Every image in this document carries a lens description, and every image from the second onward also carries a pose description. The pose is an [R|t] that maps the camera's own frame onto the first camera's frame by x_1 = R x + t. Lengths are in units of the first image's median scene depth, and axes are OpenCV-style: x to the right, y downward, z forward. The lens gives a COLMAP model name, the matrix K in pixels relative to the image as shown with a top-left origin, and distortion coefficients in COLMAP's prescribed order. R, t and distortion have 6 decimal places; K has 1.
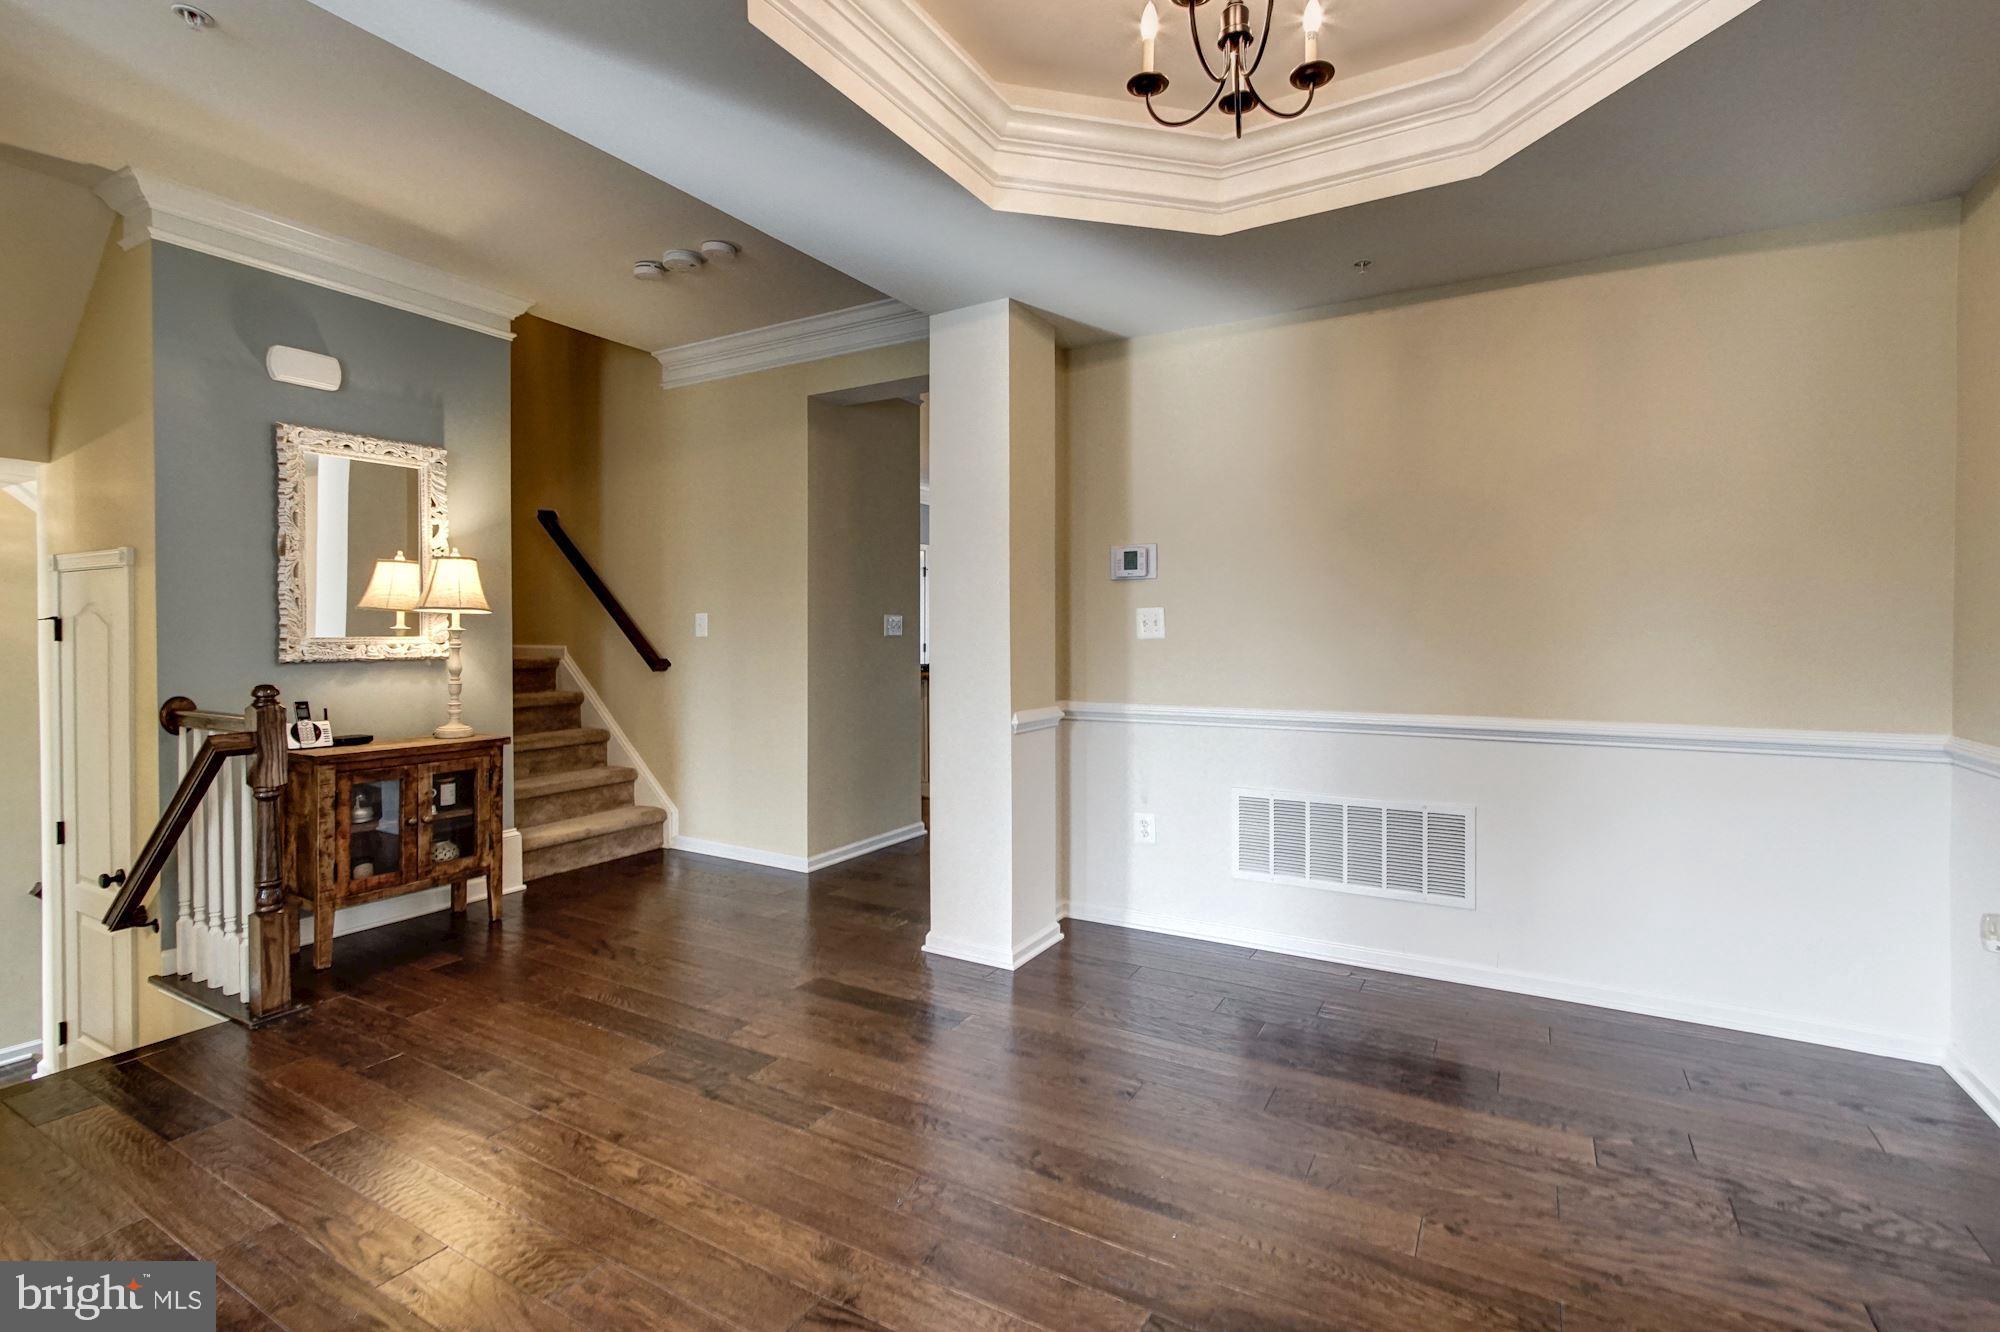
lens RADIAL K [[882.6, 0, 999.7], [0, 882.6, 619.7], [0, 0, 1]] dist [-0.000032, 0.001110]
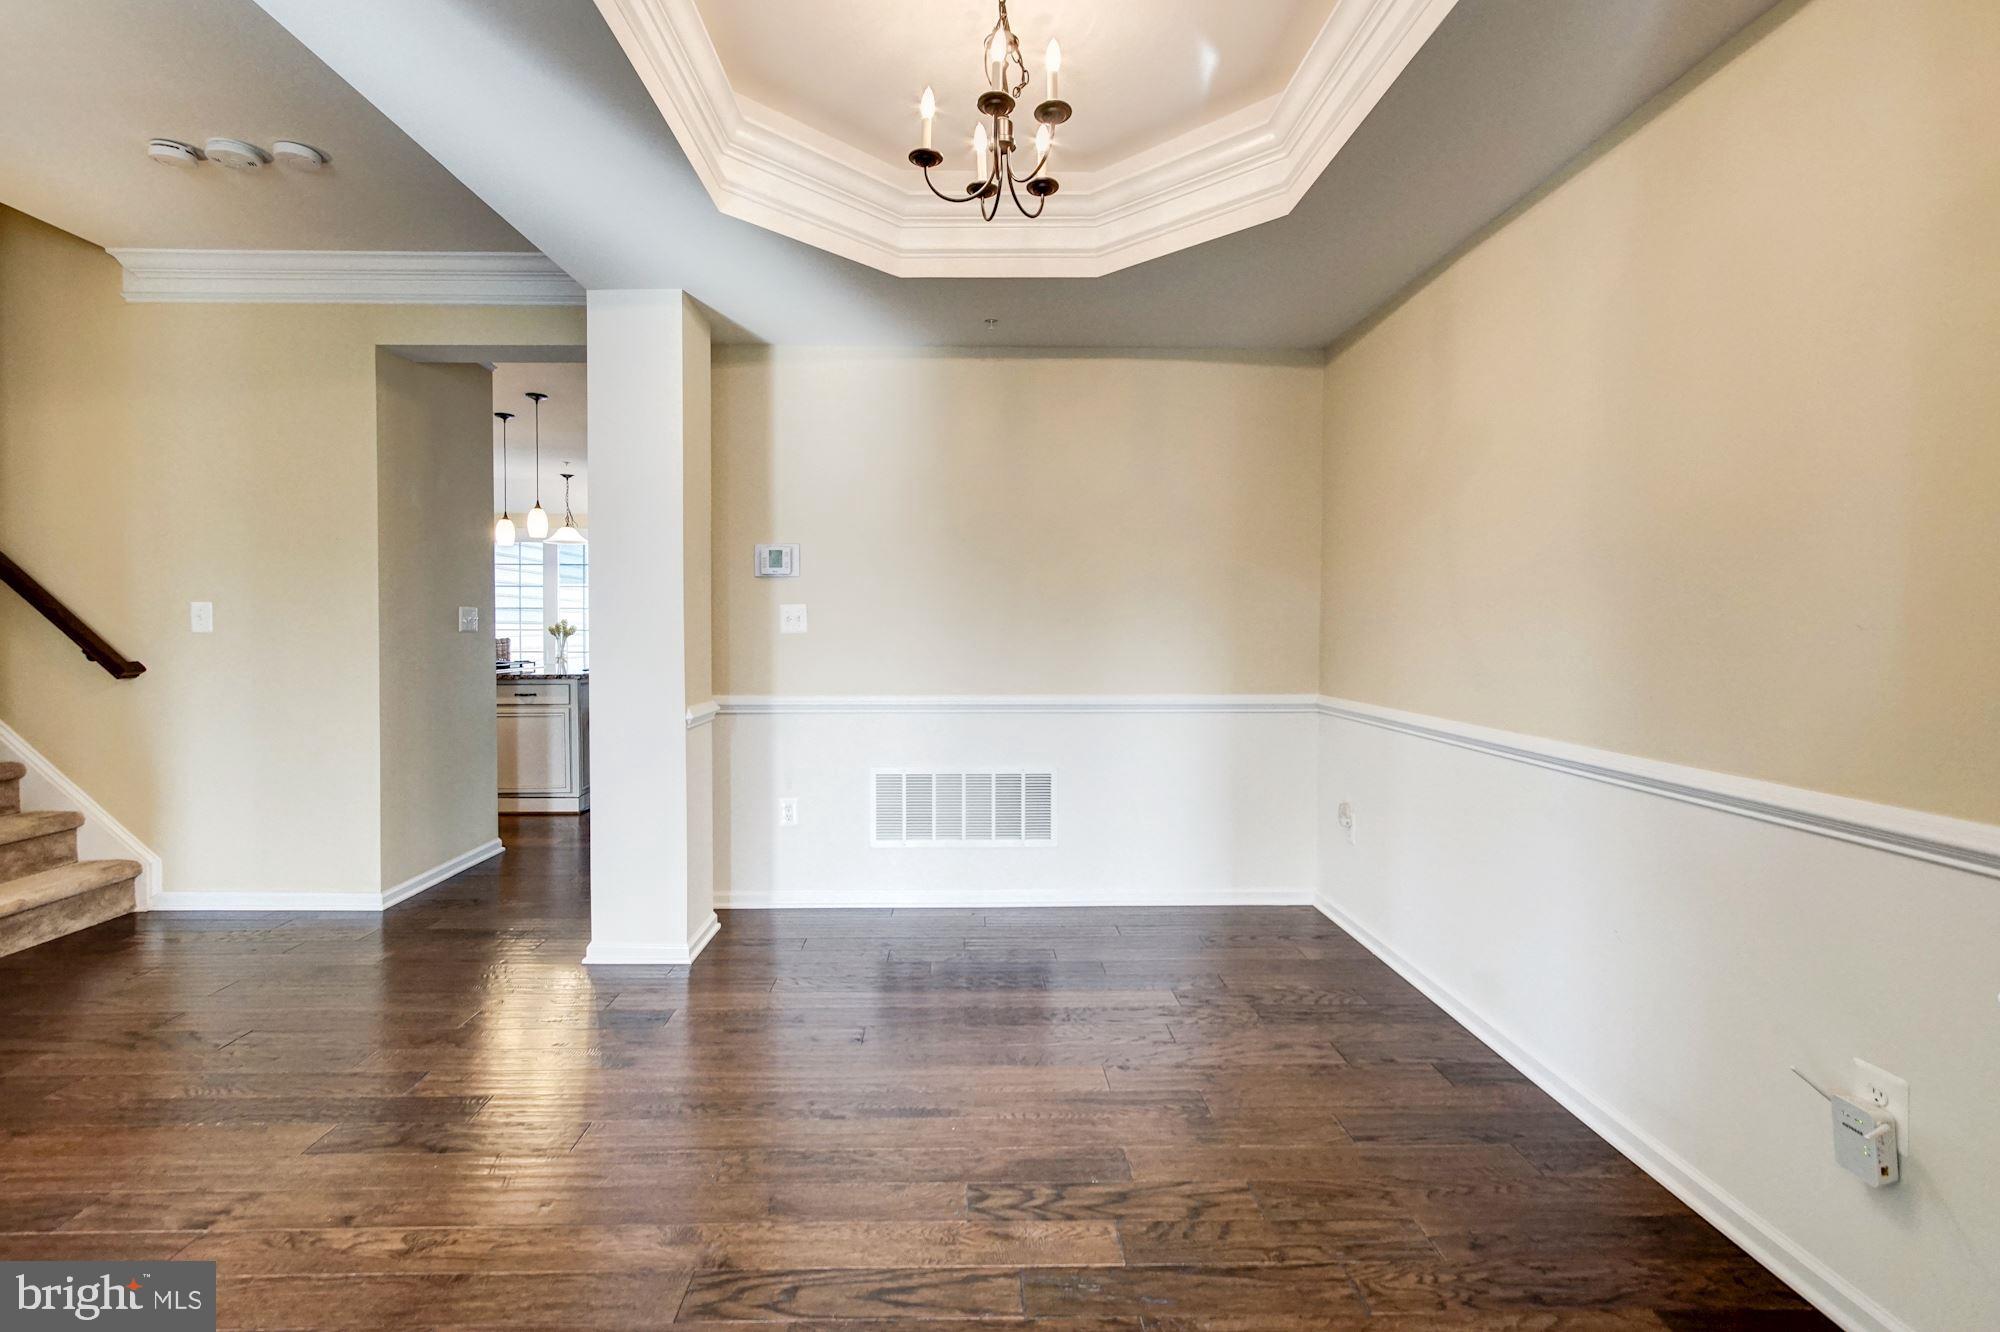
lens RADIAL K [[875.3, 0, 990.9], [0, 875.3, 626.2], [0, 0, 1]] dist [-0.000731, 0.000992]
pose [[0.856151, 0.001896, 0.516722, -0.189572], [-0.009312, 0.999887, 0.011760, -0.002157], [-0.516642, -0.014880, 0.856072, -0.021027]]
